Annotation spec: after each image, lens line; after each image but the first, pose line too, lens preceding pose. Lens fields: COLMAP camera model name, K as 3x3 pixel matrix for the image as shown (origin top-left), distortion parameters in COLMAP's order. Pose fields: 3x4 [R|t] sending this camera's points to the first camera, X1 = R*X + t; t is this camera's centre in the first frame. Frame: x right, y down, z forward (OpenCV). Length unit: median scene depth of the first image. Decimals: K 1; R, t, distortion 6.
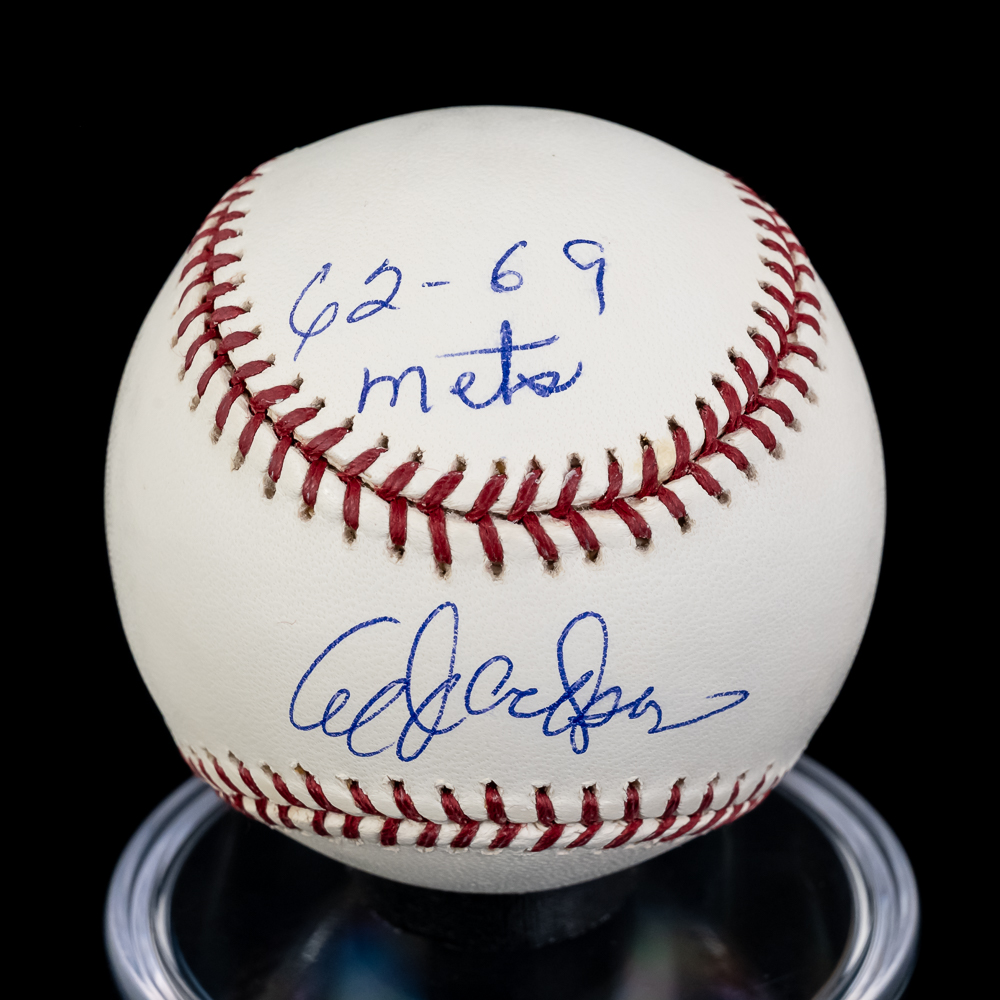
lens RADIAL K [[4650.9, 0, 500.0], [0, 4650.9, 500.0], [0, 0, 1]] dist [-0.380940, -2.615138]
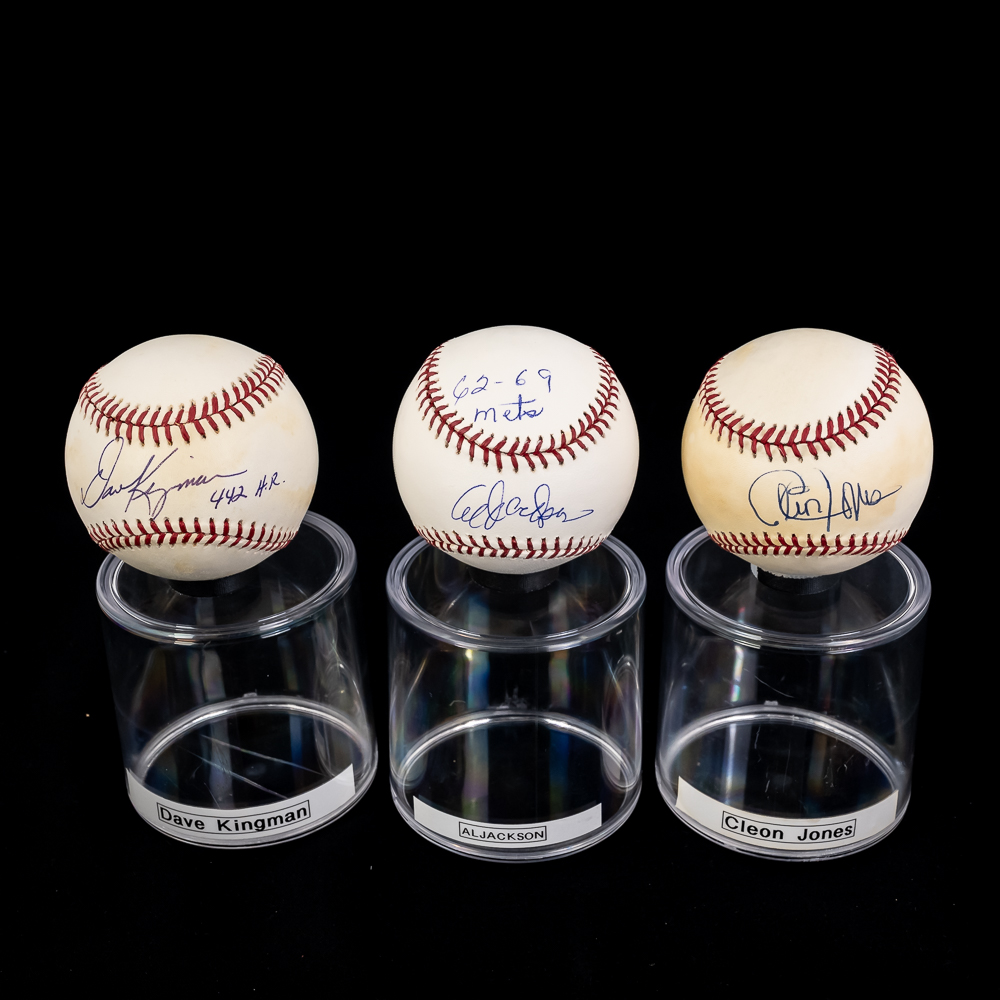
lens RADIAL K [[1984.1, 0, 500.0], [0, 1984.1, 500.0], [0, 0, 1]] dist [0.036602, 0.086087]
pose [[0.999876, 0.014265, -0.006743, -0.002288], [-0.014127, 0.999697, 0.020154, 0.007547], [0.007029, -0.020056, 0.999774, -0.384338]]
